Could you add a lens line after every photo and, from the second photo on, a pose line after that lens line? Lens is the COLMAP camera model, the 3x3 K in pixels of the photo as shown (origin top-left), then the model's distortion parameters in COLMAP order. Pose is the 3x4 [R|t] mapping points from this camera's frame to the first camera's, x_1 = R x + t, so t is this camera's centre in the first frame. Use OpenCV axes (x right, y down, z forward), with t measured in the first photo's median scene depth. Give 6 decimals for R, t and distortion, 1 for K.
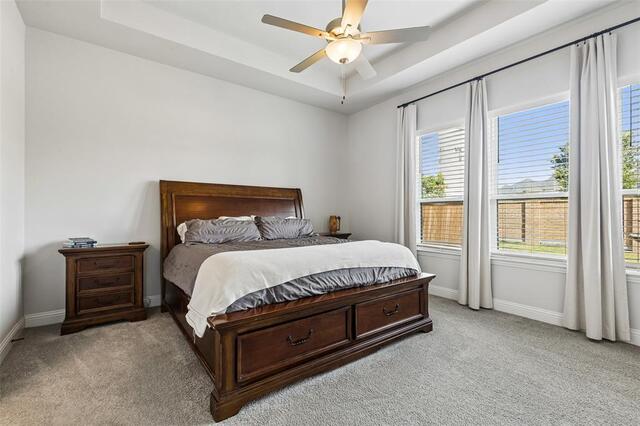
lens RADIAL K [[286.9, 0, 320.0], [0, 286.9, 213.0], [0, 0, 1]] dist [0.001602, -0.000068]
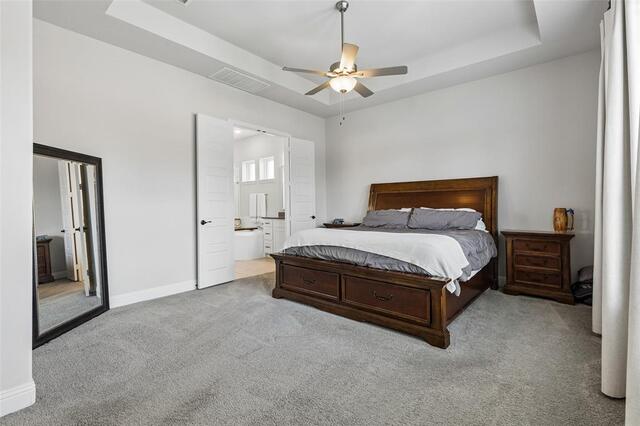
lens RADIAL K [[286.9, 0, 320.0], [0, 286.9, 213.0], [0, 0, 1]] dist [0.001602, -0.000068]
pose [[0.224242, 0.024455, -0.974227, 1.242333], [0.009026, 0.999590, 0.027169, -0.004040], [0.974492, -0.014886, 0.223929, 0.536785]]
